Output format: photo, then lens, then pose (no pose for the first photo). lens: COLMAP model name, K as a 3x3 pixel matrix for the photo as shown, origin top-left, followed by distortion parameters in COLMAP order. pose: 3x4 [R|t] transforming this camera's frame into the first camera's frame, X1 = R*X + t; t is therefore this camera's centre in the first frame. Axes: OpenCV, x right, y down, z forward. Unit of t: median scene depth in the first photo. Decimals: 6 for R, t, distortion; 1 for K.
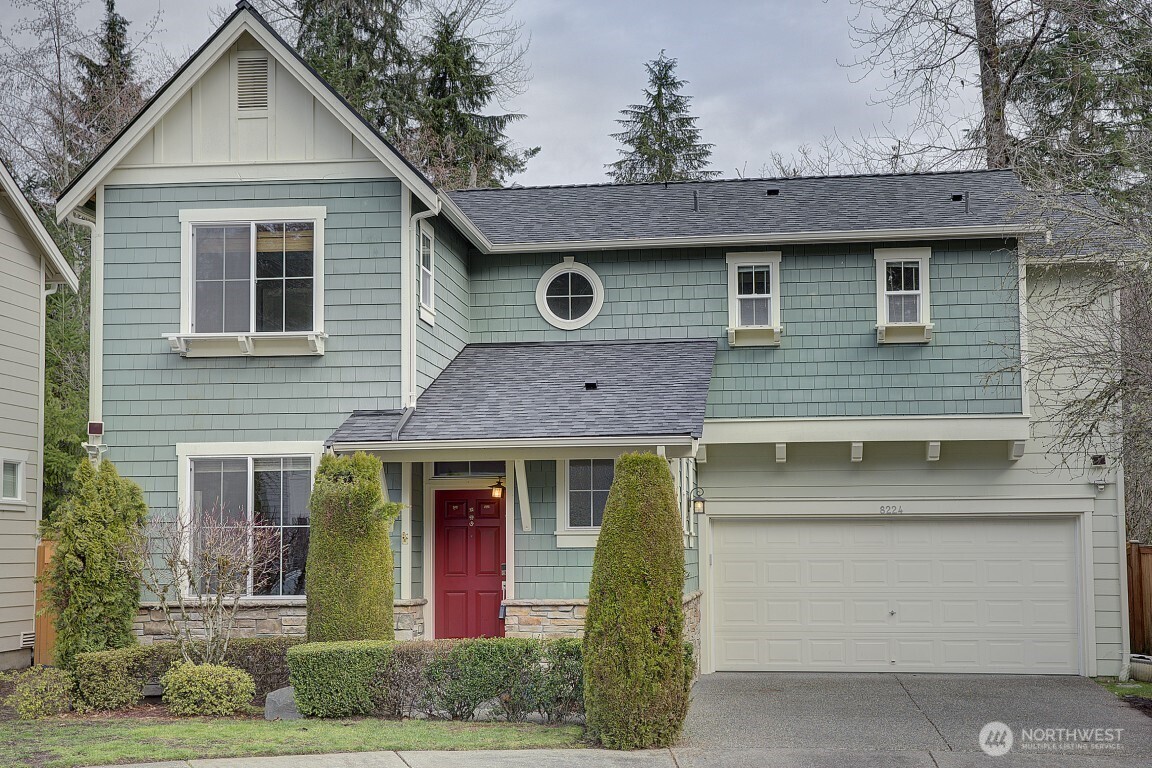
lens RADIAL K [[1660.0, 0, 589.8], [0, 1660.0, 433.0], [0, 0, 1]] dist [0.118926, 0.000000]
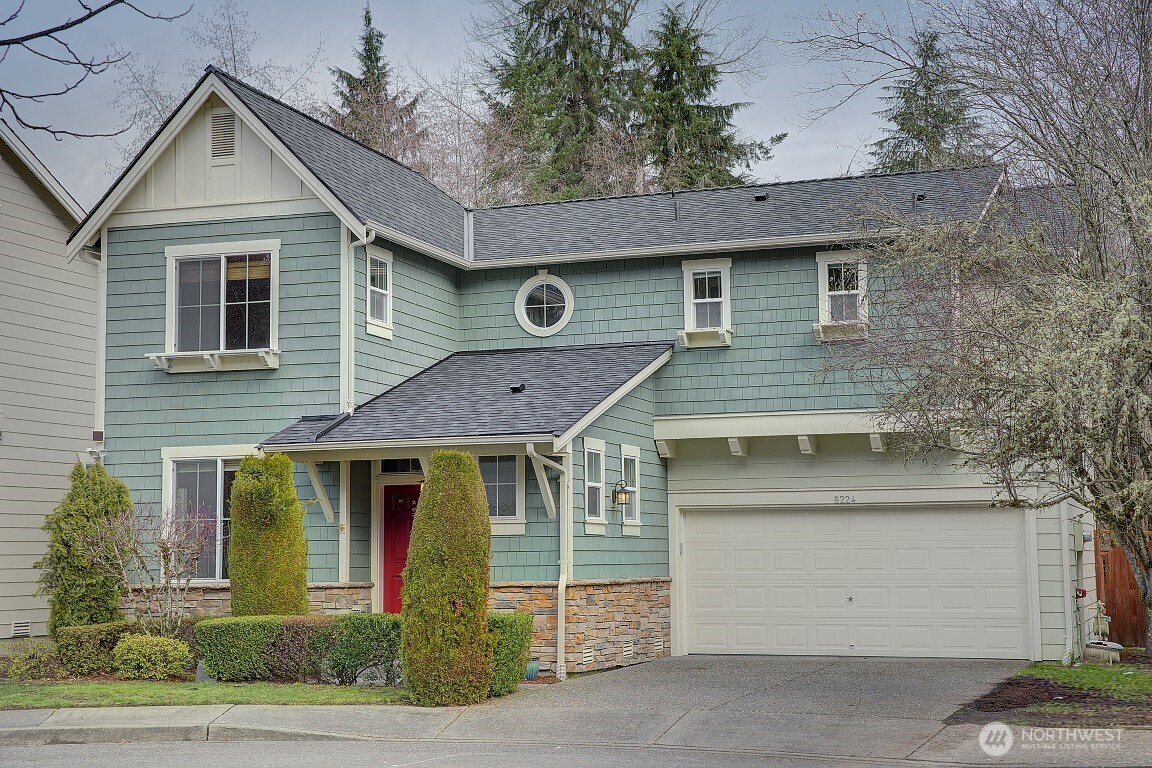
lens RADIAL K [[1773.8, 0, 575.6], [0, 1773.8, 385.5], [0, 0, 1]] dist [0.151263, 0.000000]
pose [[0.976447, -0.023266, -0.214499, 0.284548], [0.018167, 0.999504, -0.025714, 0.000191], [0.214991, 0.021212, 0.976386, -0.142748]]
